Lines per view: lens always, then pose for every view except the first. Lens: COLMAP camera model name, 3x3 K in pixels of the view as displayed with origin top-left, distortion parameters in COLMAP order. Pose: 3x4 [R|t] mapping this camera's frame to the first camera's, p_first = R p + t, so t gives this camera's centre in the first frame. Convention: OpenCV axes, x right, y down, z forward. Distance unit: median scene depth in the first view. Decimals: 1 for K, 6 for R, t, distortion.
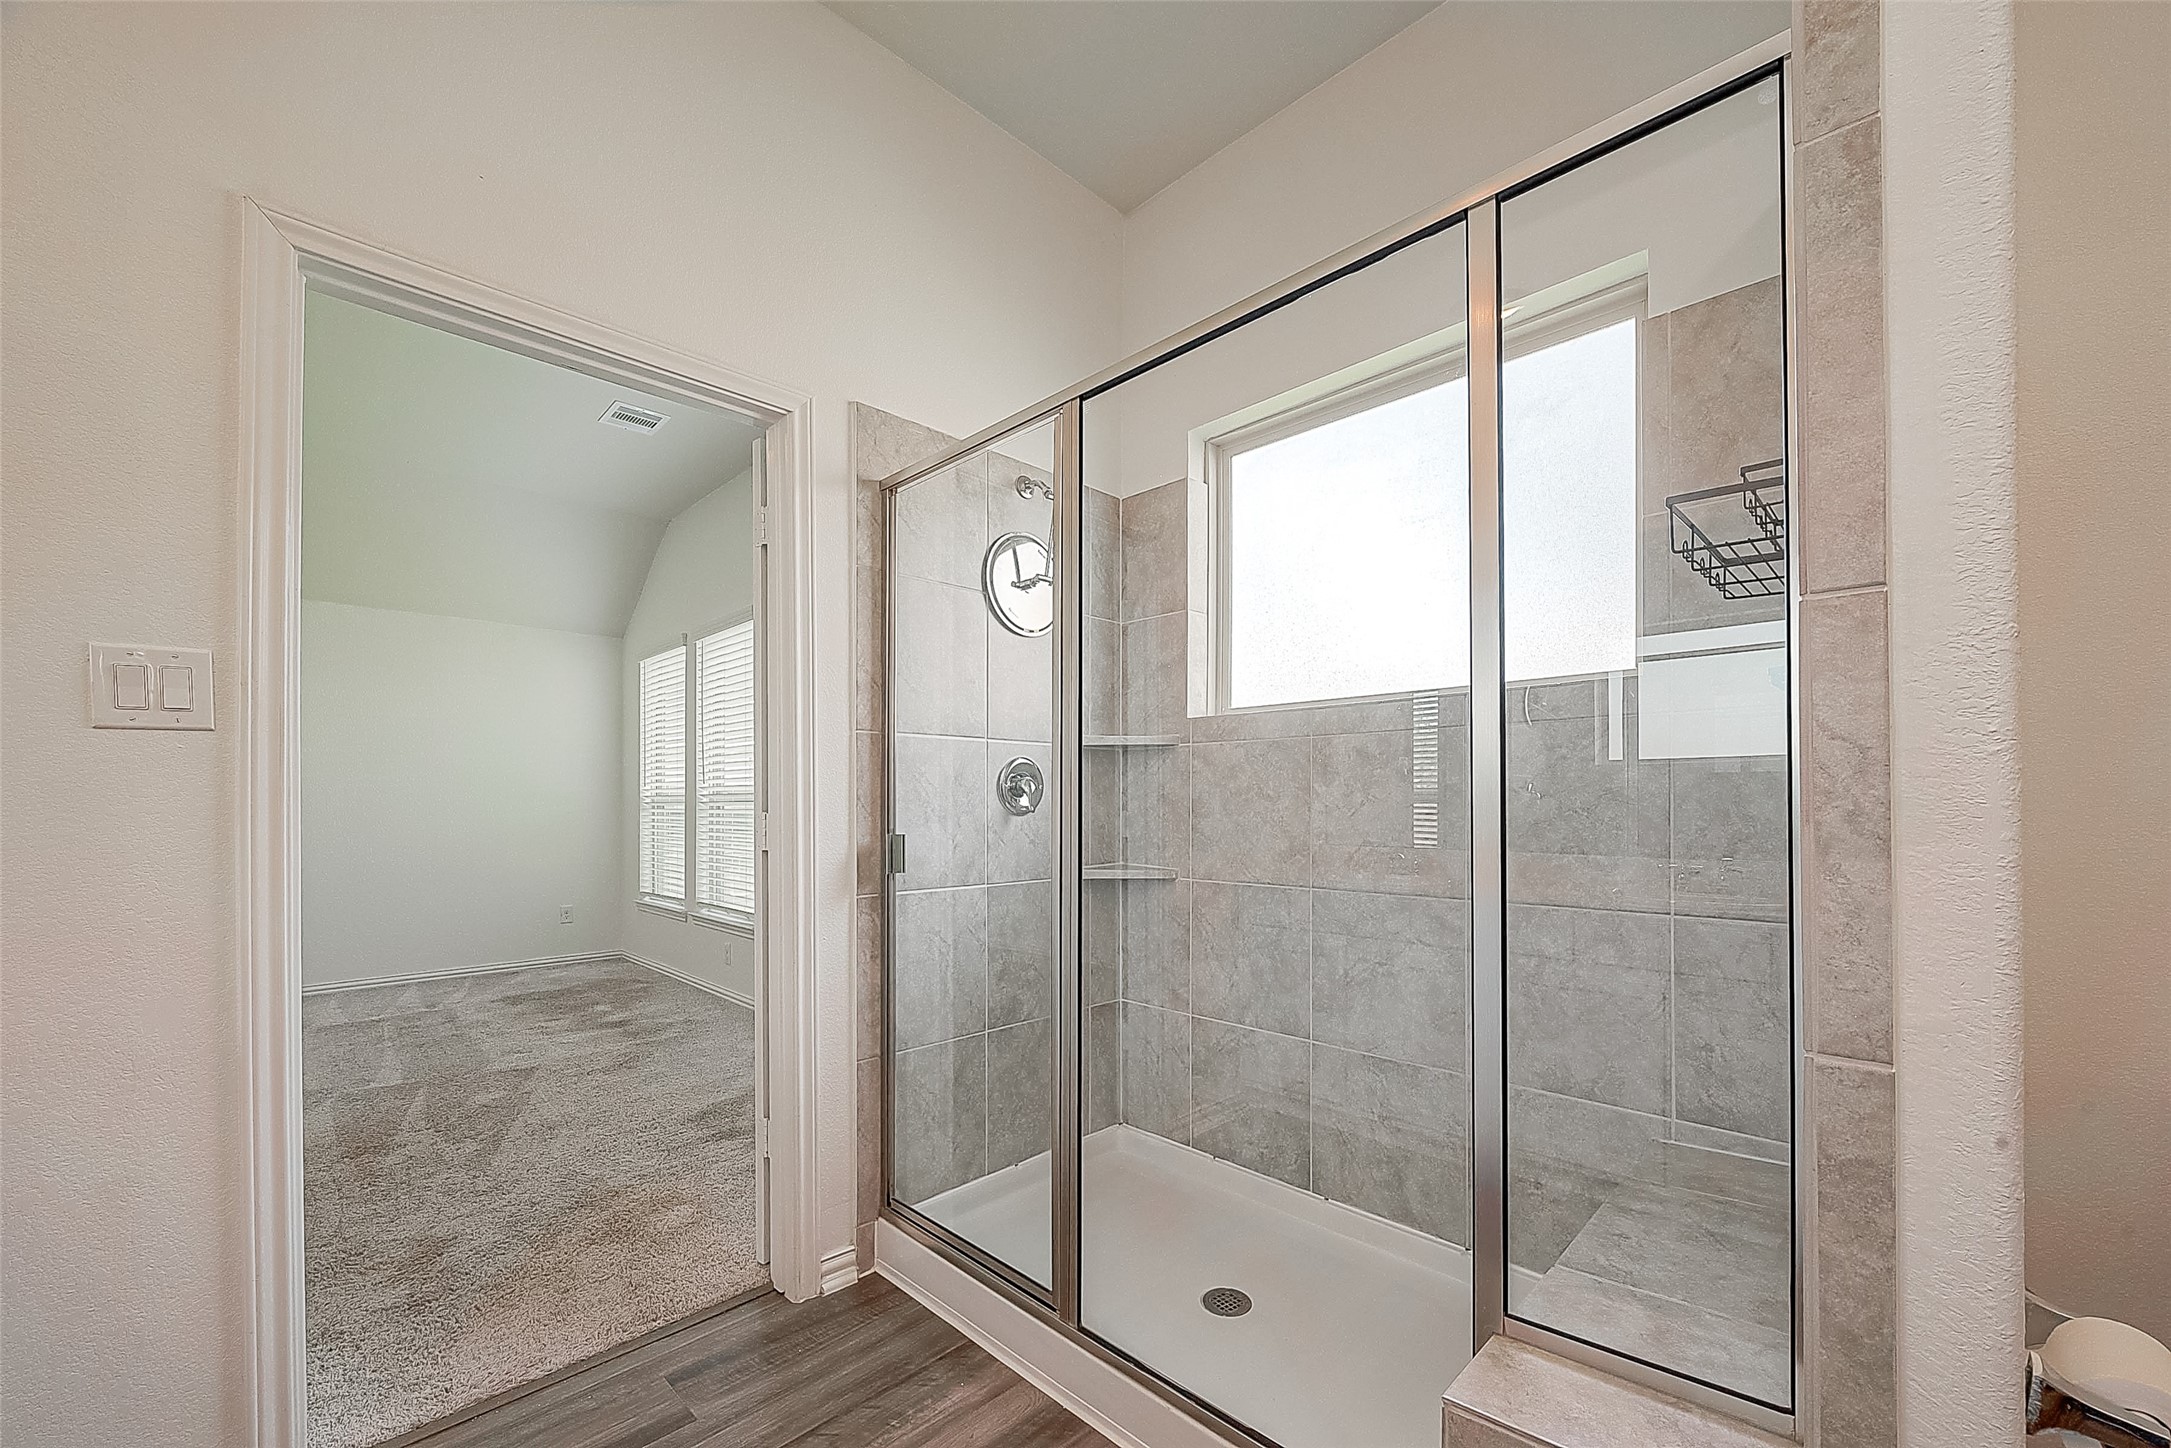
lens RADIAL K [[854.3, 0, 1128.7], [0, 854.3, 801.5], [0, 0, 1]] dist [-0.007435, 0.001337]
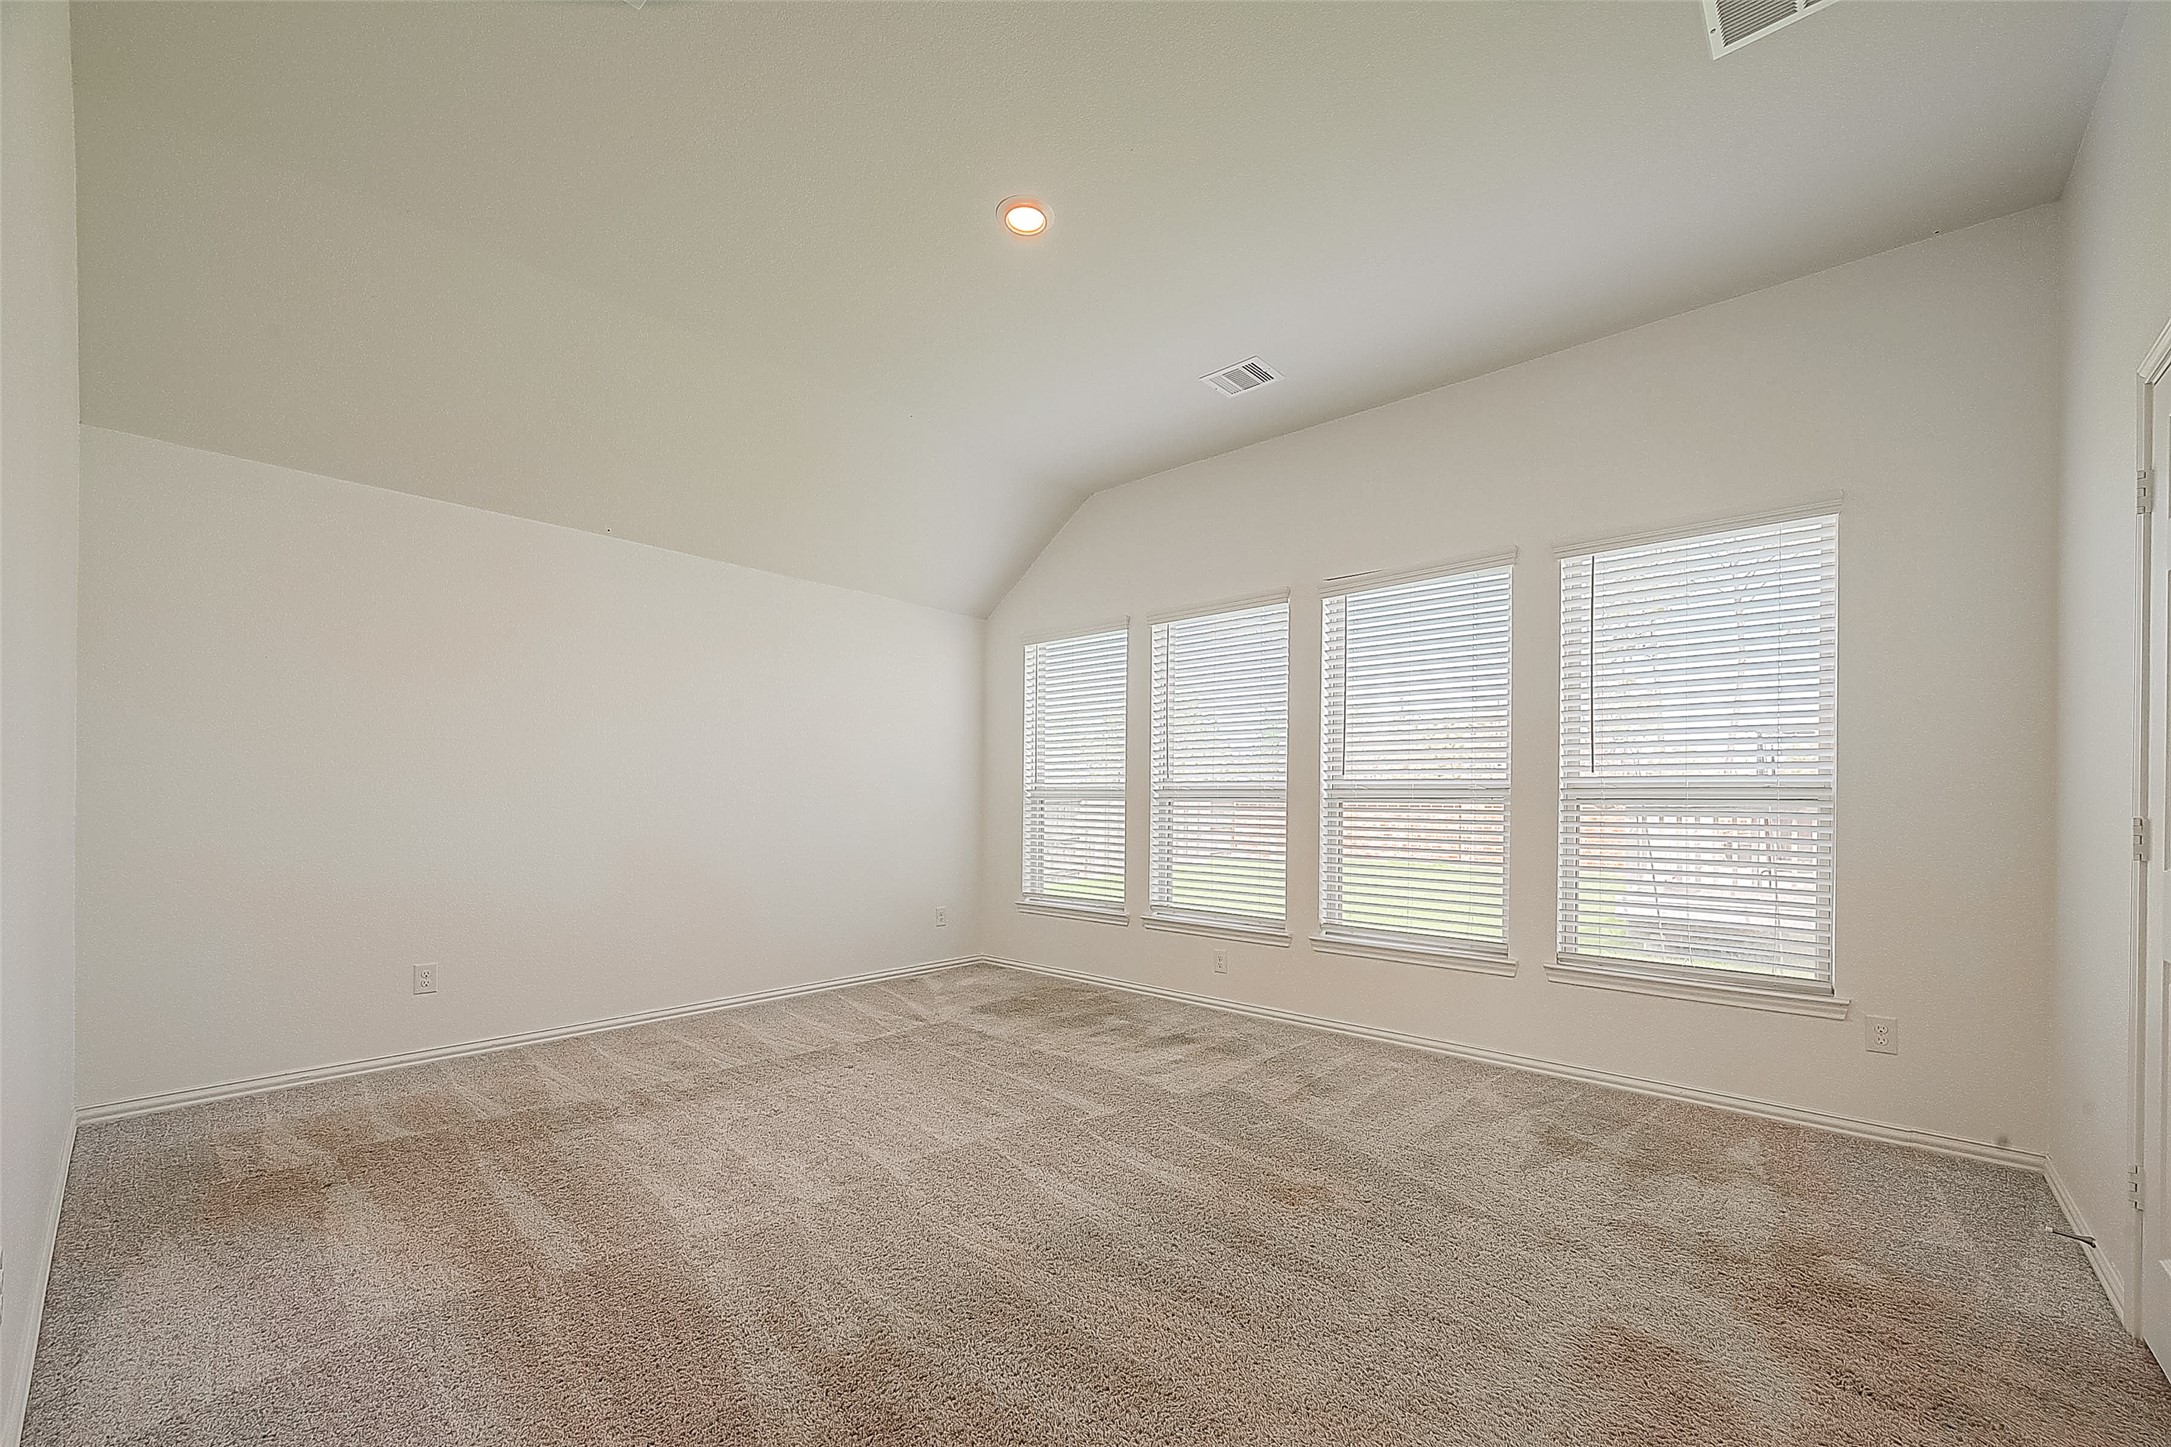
lens RADIAL K [[854.3, 0, 1143.7], [0, 854.3, 799.2], [0, 0, 1]] dist [-0.007435, 0.001337]
pose [[0.998116, 0.011702, 0.060234, -0.564992], [-0.011648, 0.999931, -0.001249, 0.004302], [-0.060244, 0.000545, 0.998184, 0.070423]]
